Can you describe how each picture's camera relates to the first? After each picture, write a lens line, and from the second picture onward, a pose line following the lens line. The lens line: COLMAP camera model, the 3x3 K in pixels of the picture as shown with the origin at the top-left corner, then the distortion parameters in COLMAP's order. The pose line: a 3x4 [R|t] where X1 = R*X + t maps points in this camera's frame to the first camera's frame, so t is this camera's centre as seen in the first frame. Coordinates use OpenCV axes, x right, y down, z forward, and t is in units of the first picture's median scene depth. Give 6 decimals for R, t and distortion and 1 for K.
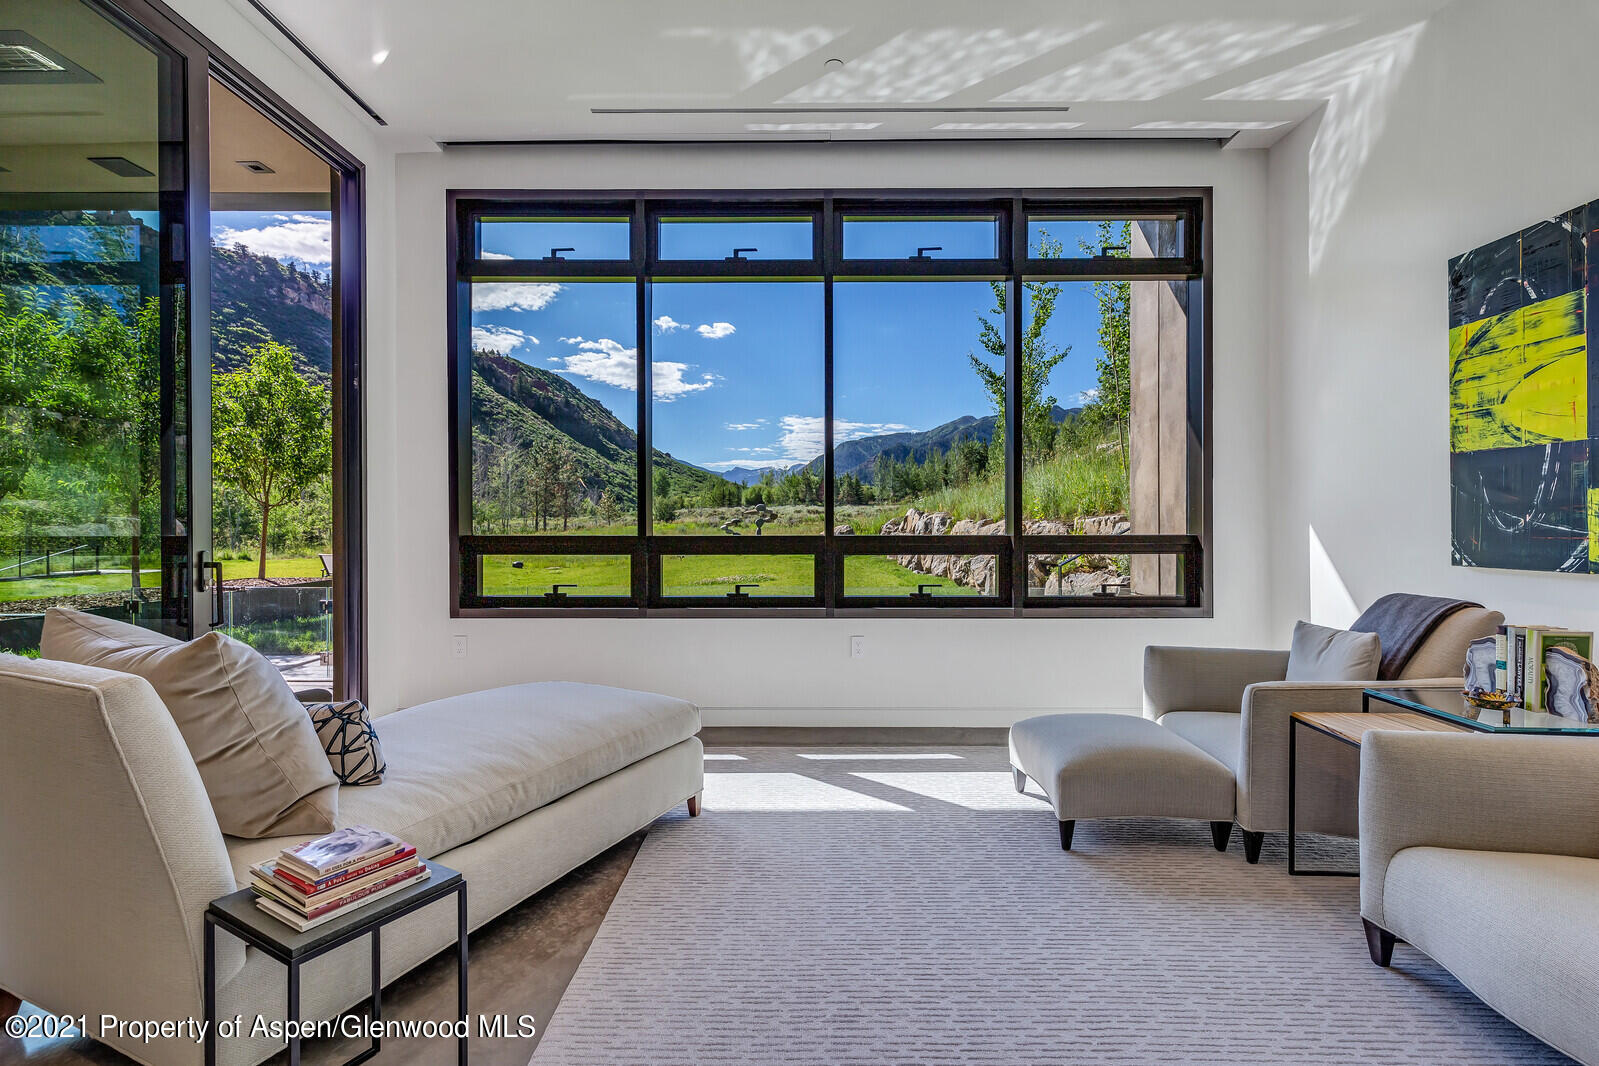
lens RADIAL K [[728.7, 0, 802.3], [0, 728.7, 528.0], [0, 0, 1]] dist [0.004292, 0.000152]
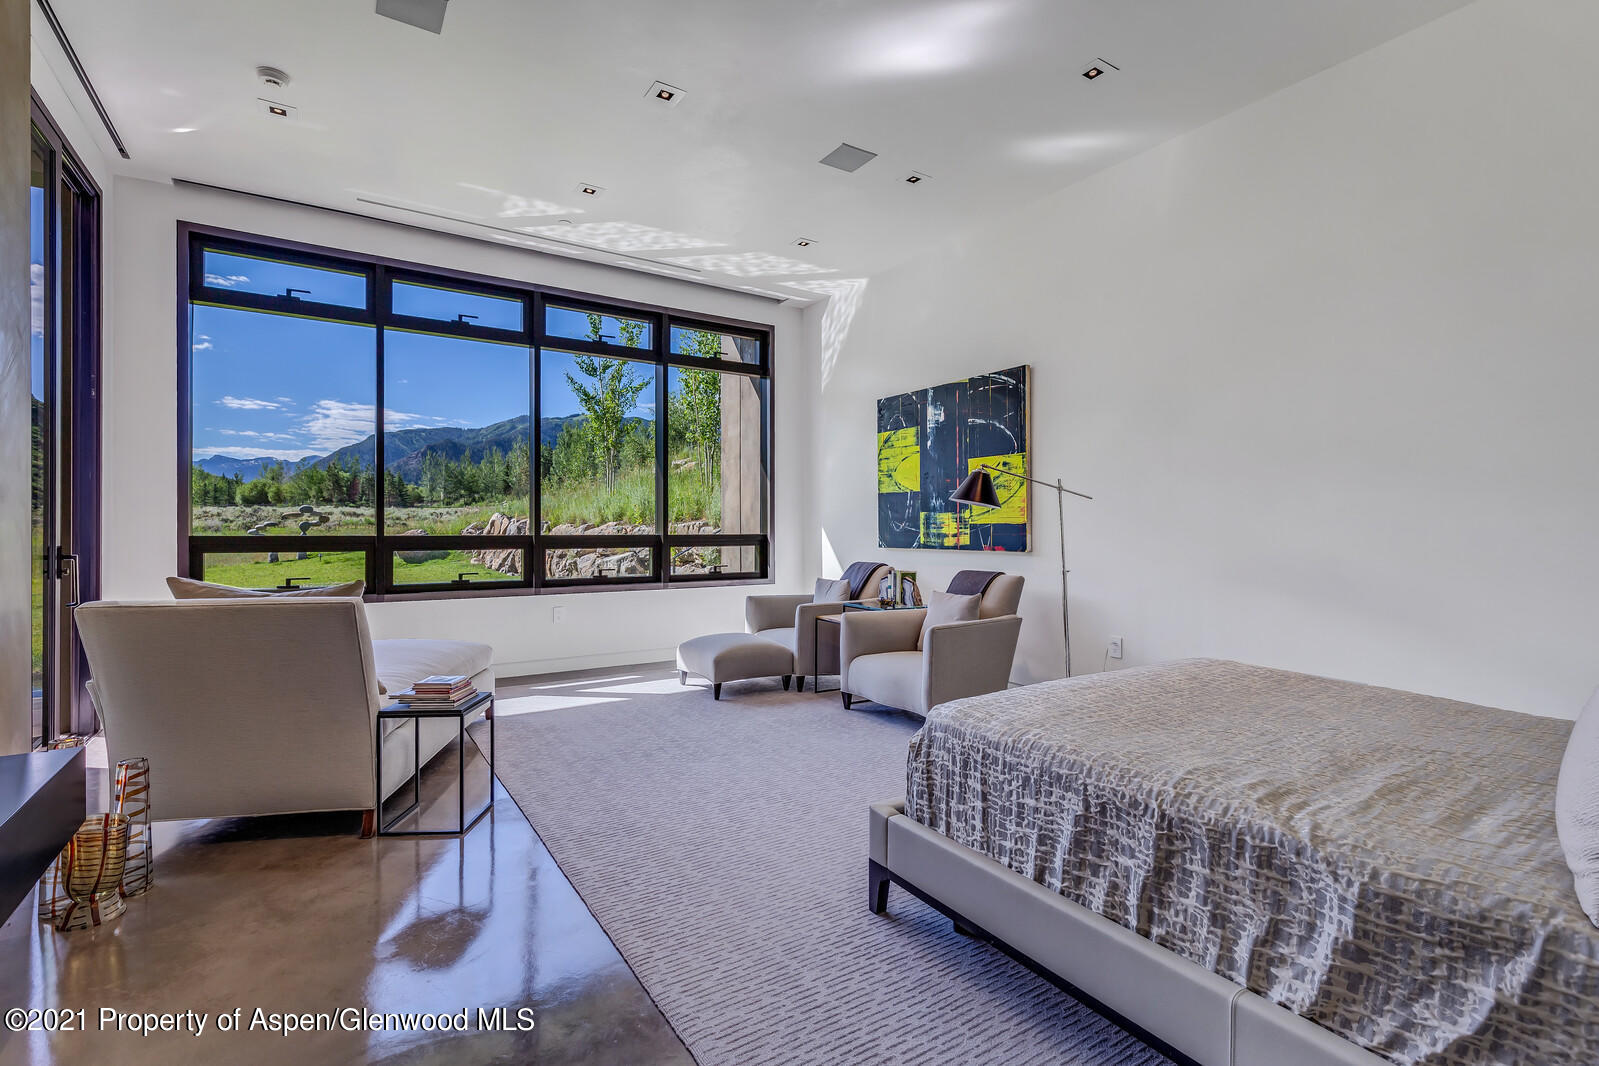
lens RADIAL K [[735.8, 0, 799.5], [0, 735.8, 533.0], [0, 0, 1]] dist [0.001340, 0.000024]
pose [[0.836783, -0.000603, 0.547534, -0.363304], [0.000536, 1.000000, 0.000281, 0.007964], [-0.547534, 0.000058, 0.836783, -0.512601]]
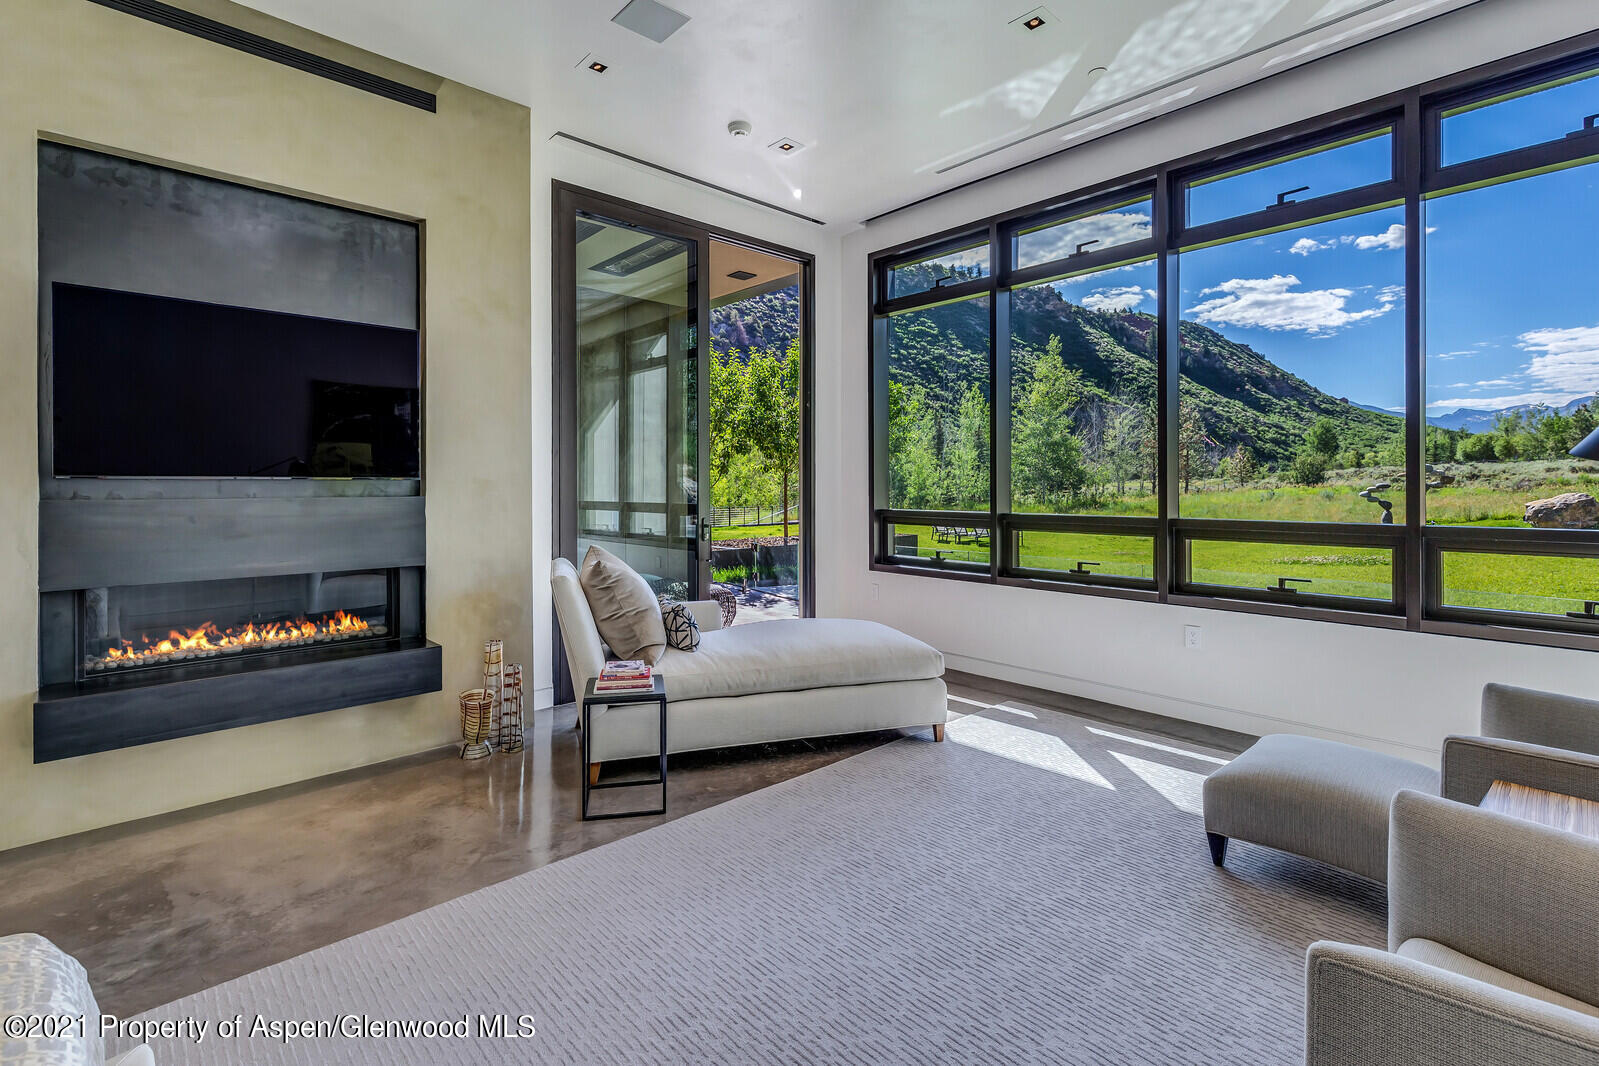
lens RADIAL K [[739.3, 0, 794.3], [0, 739.3, 489.3], [0, 0, 1]] dist [0.001528, 0.000154]
pose [[0.679813, 0.004292, -0.733373, 0.501433], [-0.004809, 0.999987, 0.001394, -0.032254], [0.733369, 0.002578, 0.679826, -0.039217]]
